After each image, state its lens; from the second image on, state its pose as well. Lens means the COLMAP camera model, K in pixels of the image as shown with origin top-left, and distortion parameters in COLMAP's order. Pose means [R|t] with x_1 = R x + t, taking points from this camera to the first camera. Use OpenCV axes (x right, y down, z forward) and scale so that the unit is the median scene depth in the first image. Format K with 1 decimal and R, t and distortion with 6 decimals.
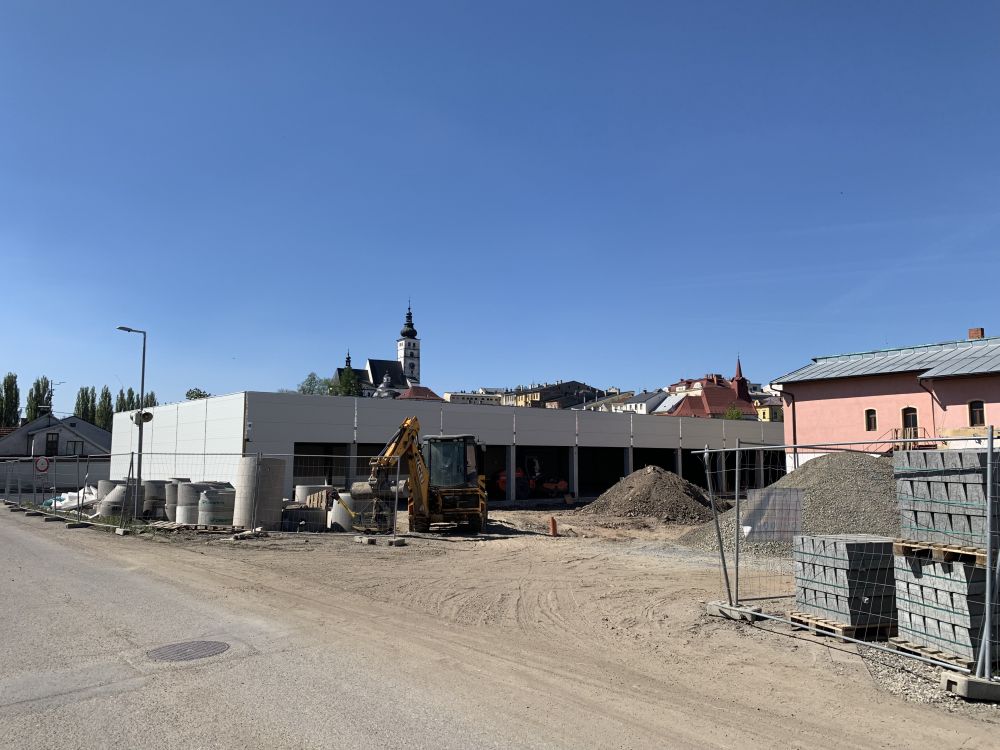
lens RADIAL K [[756.9, 0, 501.1], [0, 756.9, 374.0], [0, 0, 1]] dist [0.010282, -0.011658]
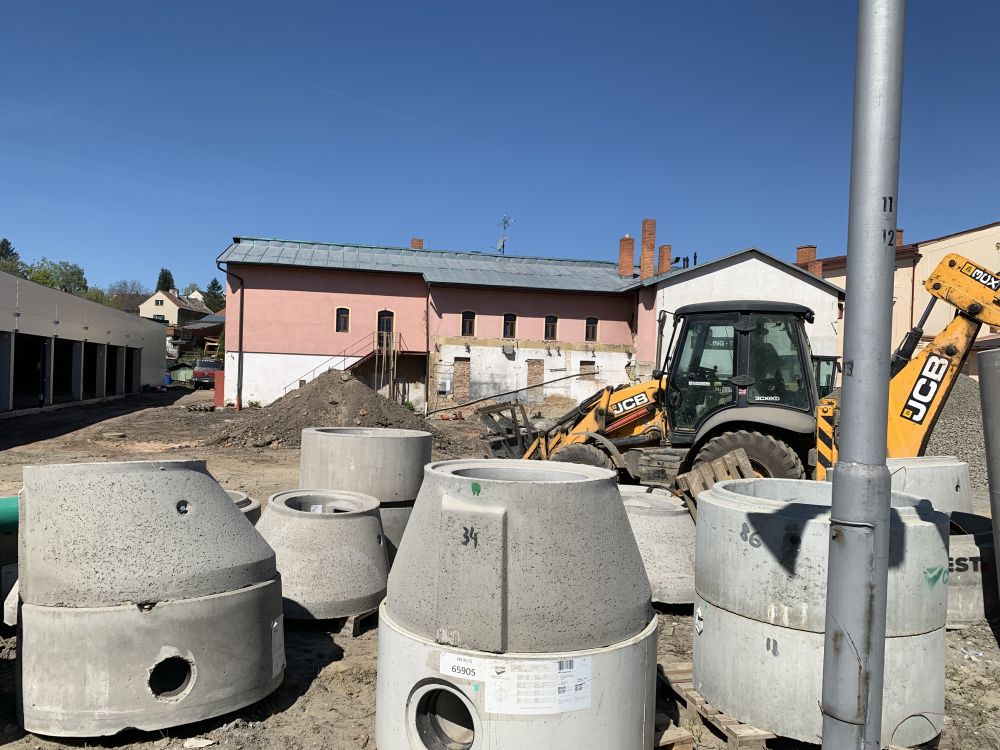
lens RADIAL K [[766.7, 0, 500.0], [0, 766.7, 375.0], [0, 0, 1]] dist [0.007580, -0.011319]
pose [[0.415758, 0.010466, 0.909415, -0.272389], [-0.134906, 0.989582, 0.050286, 0.056588], [-0.899414, -0.143592, 0.412839, 0.467505]]
